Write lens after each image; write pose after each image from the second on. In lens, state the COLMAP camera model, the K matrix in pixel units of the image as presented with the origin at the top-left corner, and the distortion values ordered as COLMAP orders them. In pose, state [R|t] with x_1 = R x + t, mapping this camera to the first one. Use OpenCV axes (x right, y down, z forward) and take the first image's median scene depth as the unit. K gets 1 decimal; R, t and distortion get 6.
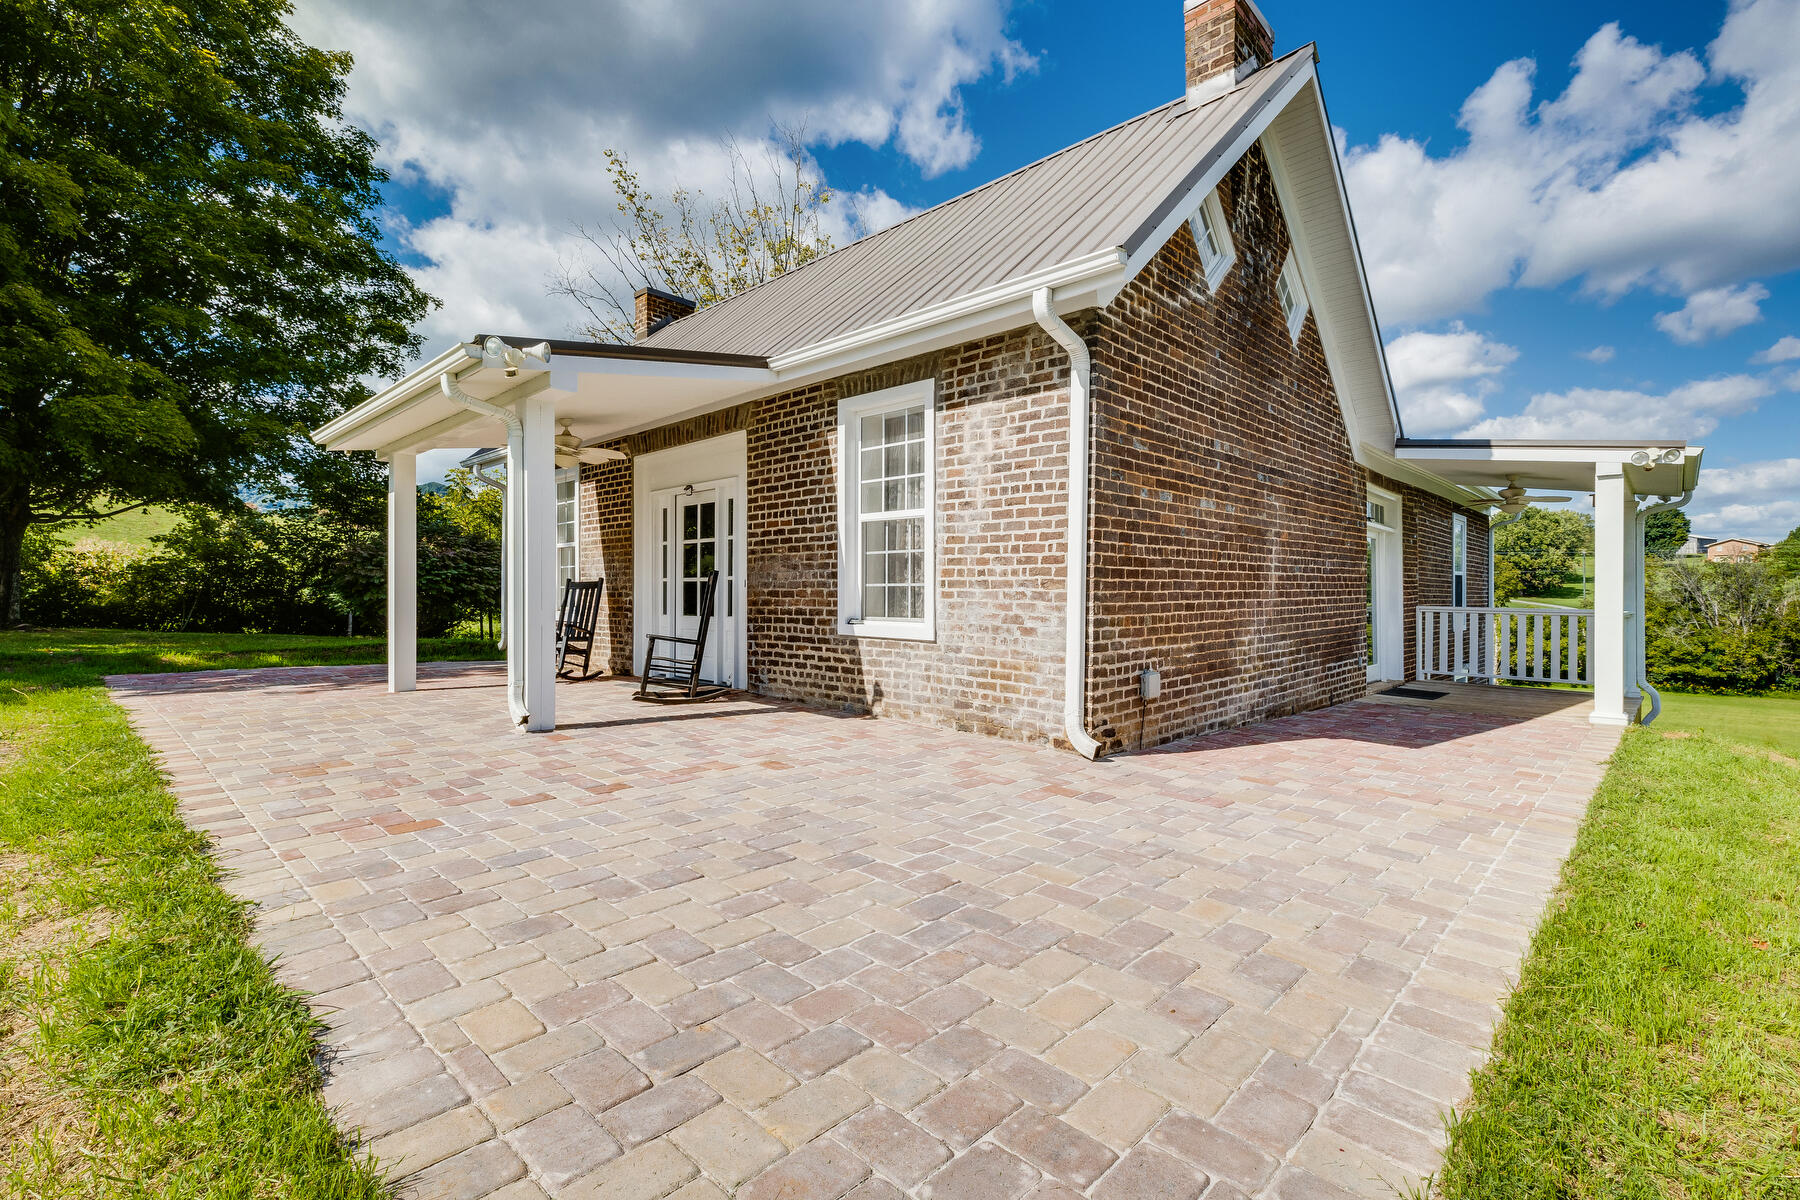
lens RADIAL K [[810.2, 0, 892.5], [0, 810.2, 603.4], [0, 0, 1]] dist [0.001017, 0.000031]
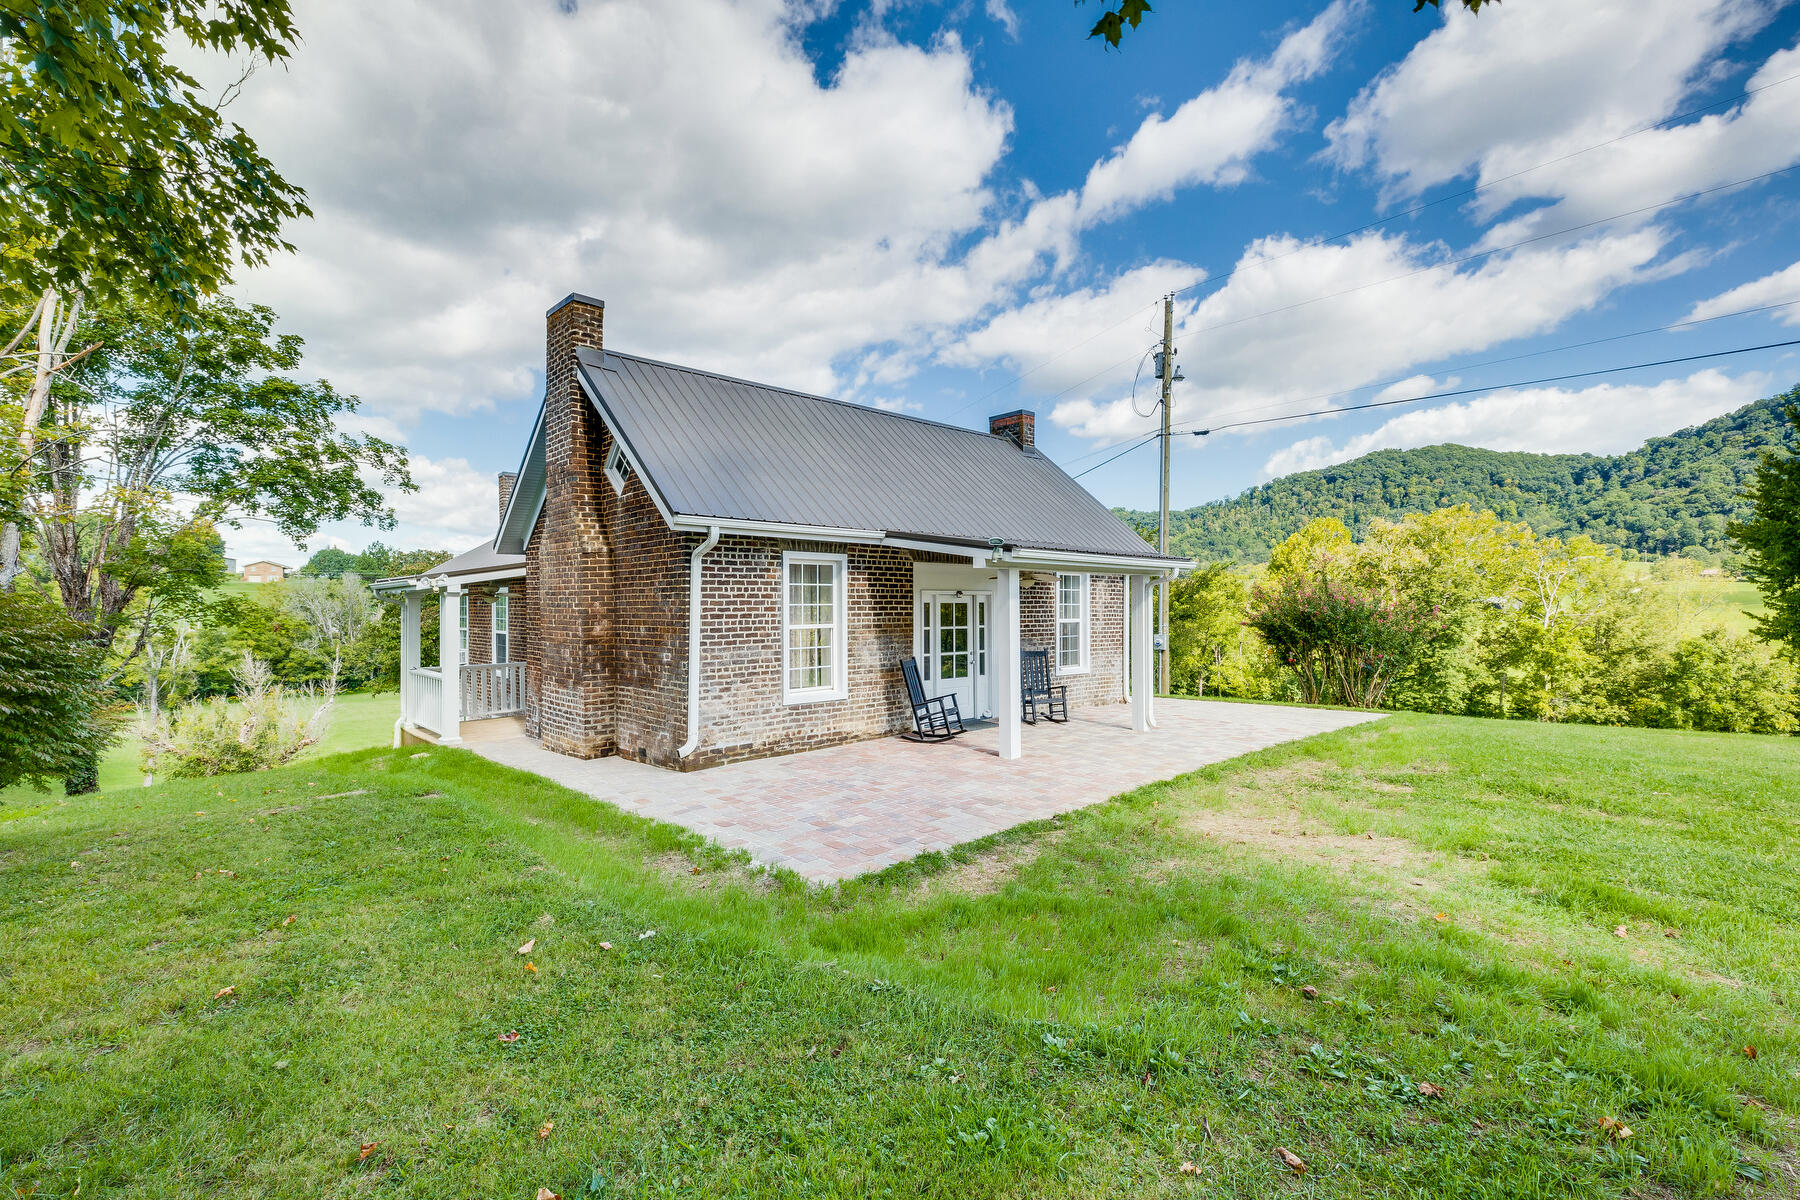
lens RADIAL K [[810.2, 0, 897.5], [0, 810.2, 602.3], [0, 0, 1]] dist [0.001017, 0.000031]
pose [[0.051872, 0.002060, 0.998652, -2.524775], [0.014524, 0.999891, -0.002817, -0.176135], [-0.998548, 0.014651, 0.051836, 1.490477]]
